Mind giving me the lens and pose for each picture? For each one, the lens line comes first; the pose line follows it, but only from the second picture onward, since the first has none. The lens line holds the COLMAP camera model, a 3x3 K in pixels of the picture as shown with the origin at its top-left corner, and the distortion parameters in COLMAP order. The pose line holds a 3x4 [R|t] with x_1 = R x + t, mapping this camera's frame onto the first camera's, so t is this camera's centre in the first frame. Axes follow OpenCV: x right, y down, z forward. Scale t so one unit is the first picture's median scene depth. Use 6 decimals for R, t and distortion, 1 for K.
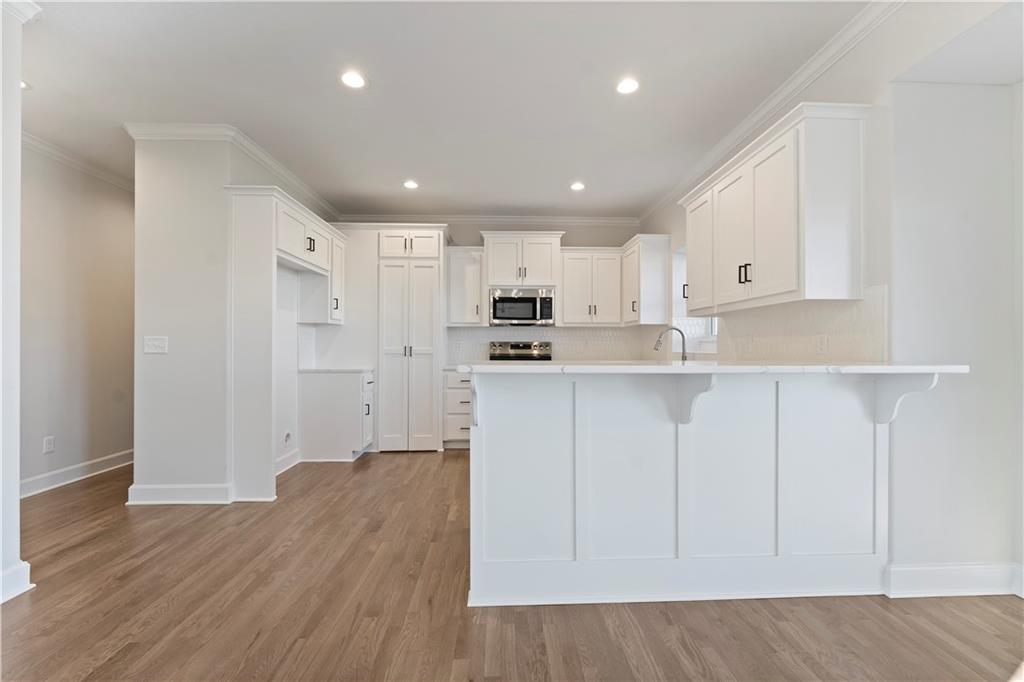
lens RADIAL K [[414.7, 0, 512.0], [0, 414.7, 341.0], [0, 0, 1]] dist [-0.010160, 0.000256]
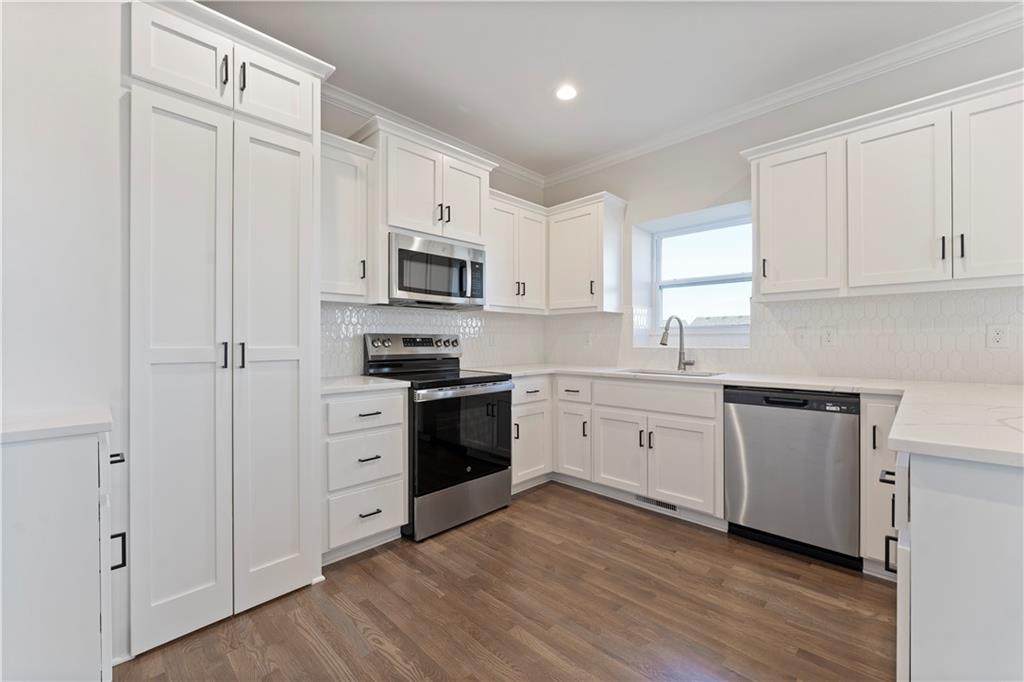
lens RADIAL K [[414.7, 0, 512.0], [0, 414.7, 341.0], [0, 0, 1]] dist [-0.010160, 0.000256]
pose [[0.732353, -0.002526, 0.680920, -0.319003], [-0.004148, 0.999958, 0.008170, 0.007438], [-0.680912, -0.008808, 0.732312, 0.544678]]
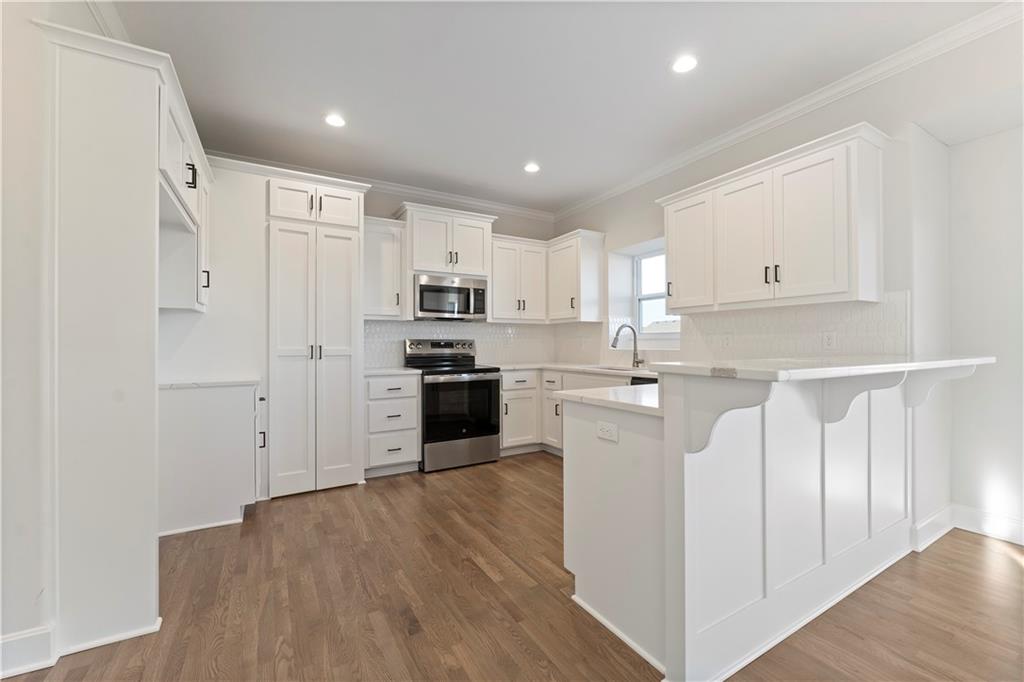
lens RADIAL K [[414.7, 0, 512.0], [0, 414.7, 341.0], [0, 0, 1]] dist [-0.010160, 0.000256]
pose [[0.884848, -0.000690, 0.465880, -0.282093], [-0.000929, 0.999994, 0.003245, 0.002579], [-0.465879, -0.003304, 0.884842, 0.203673]]
